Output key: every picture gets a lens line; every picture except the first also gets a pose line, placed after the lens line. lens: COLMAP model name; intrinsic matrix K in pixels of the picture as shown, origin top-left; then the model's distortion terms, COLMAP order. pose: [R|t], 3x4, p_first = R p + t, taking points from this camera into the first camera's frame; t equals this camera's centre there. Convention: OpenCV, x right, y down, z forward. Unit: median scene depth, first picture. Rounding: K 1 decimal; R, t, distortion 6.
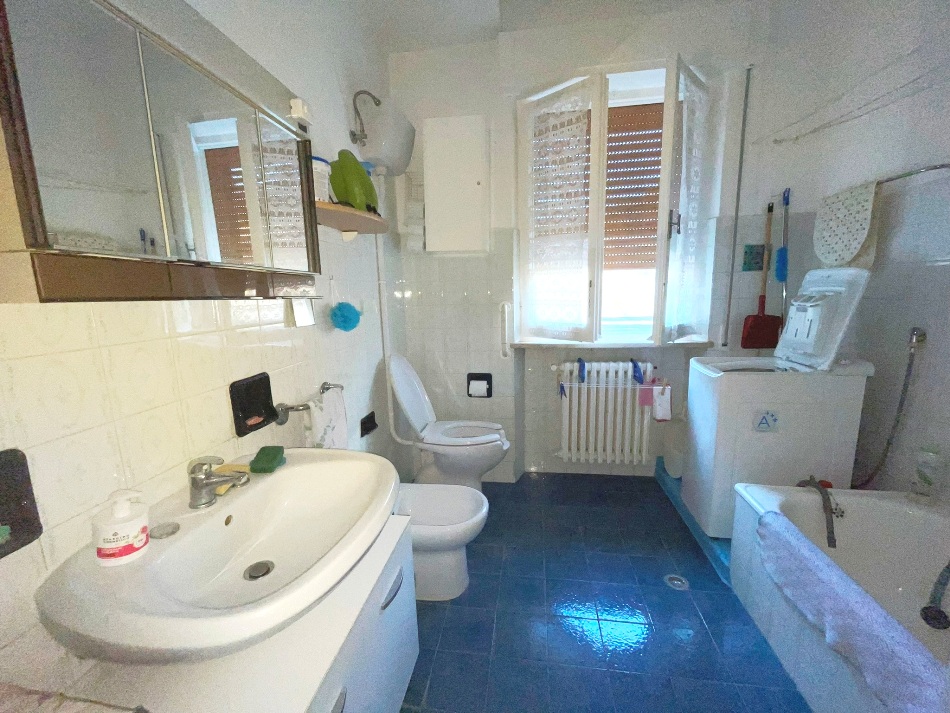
lens RADIAL K [[385.6, 0, 473.1], [0, 385.6, 355.1], [0, 0, 1]] dist [-0.001084, 0.000434]
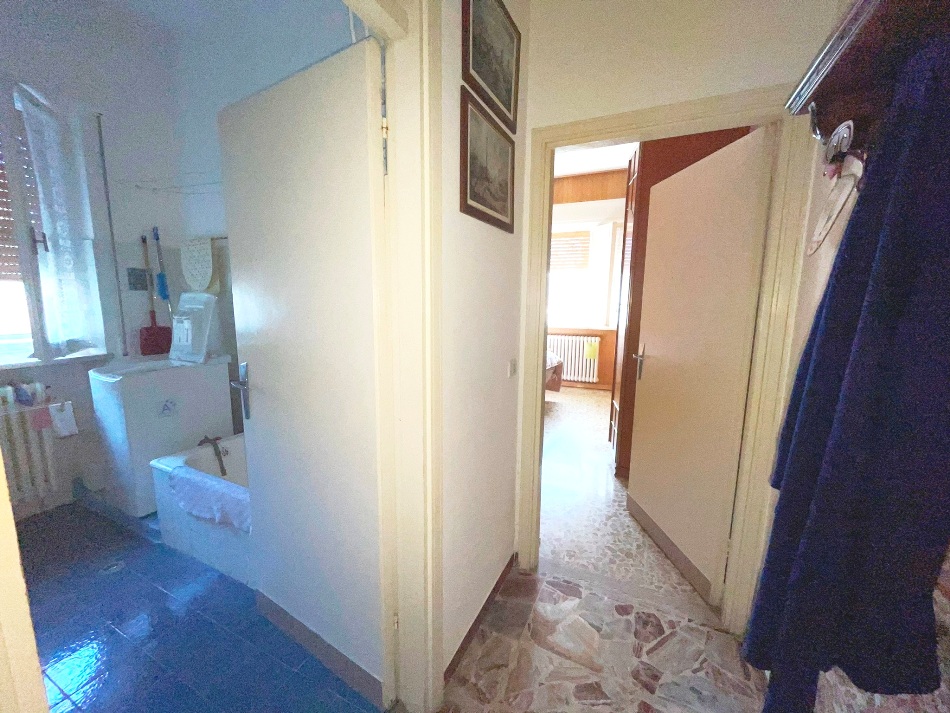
lens RADIAL K [[385.6, 0, 472.3], [0, 385.6, 356.0], [0, 0, 1]] dist [-0.001084, 0.000434]
pose [[0.291667, -0.112812, 0.949844, -0.133709], [0.139013, 0.987477, 0.074595, 0.037895], [-0.946365, 0.110283, 0.303697, -0.330224]]
